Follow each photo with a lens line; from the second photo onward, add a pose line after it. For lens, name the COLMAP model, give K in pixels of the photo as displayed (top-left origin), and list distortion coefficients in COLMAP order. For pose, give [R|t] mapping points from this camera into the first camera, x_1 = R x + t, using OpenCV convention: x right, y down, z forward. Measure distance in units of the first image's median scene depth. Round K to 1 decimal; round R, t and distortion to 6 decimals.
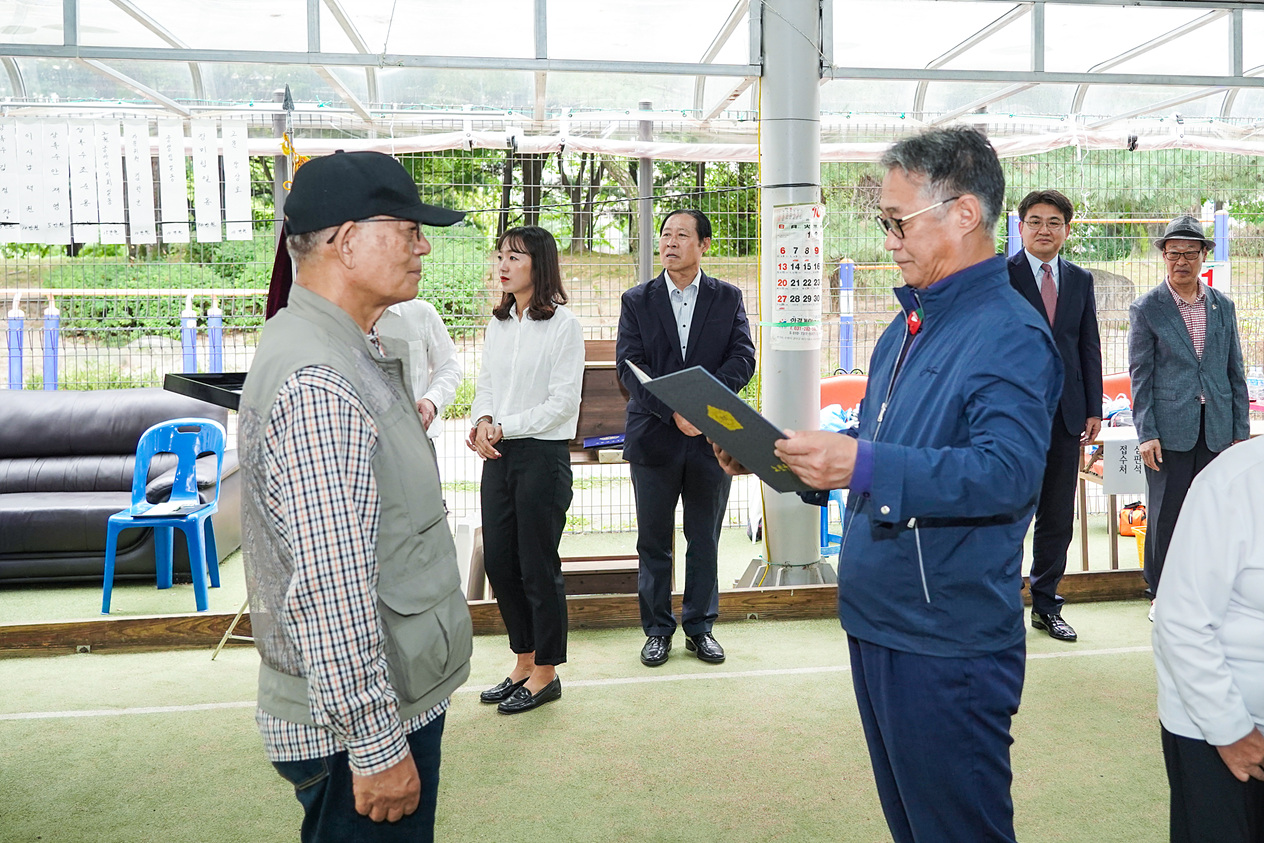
lens RADIAL K [[1202.4, 0, 601.8], [0, 1202.4, 372.0], [0, 0, 1]] dist [-0.027417, 0.000000]
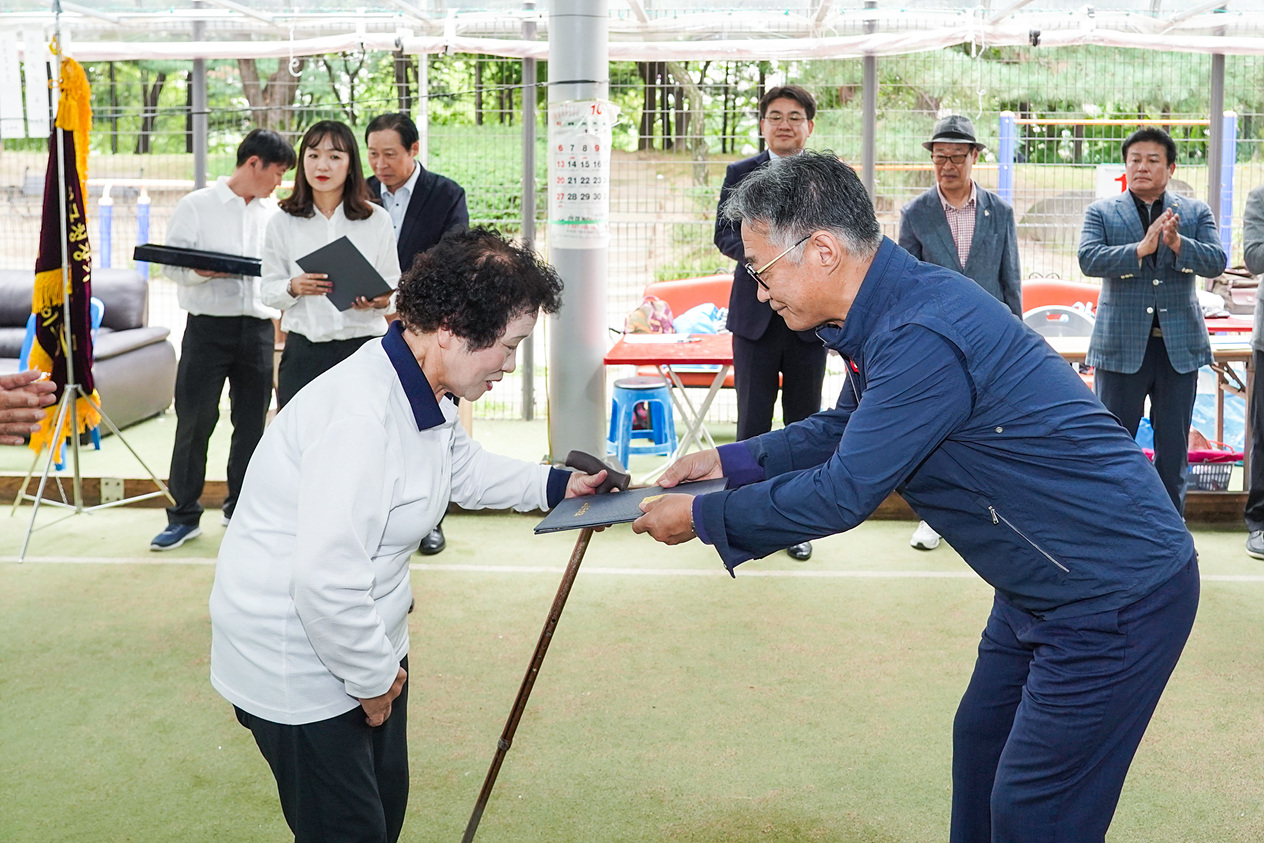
lens RADIAL K [[1195.2, 0, 664.4], [0, 1195.2, 261.3], [0, 0, 1]] dist [-0.016571, 0.000000]
pose [[0.977064, 0.028272, -0.211059, 0.444732], [-0.030948, 0.999477, -0.009383, 0.000174], [0.210683, 0.015700, 0.977428, 0.045161]]
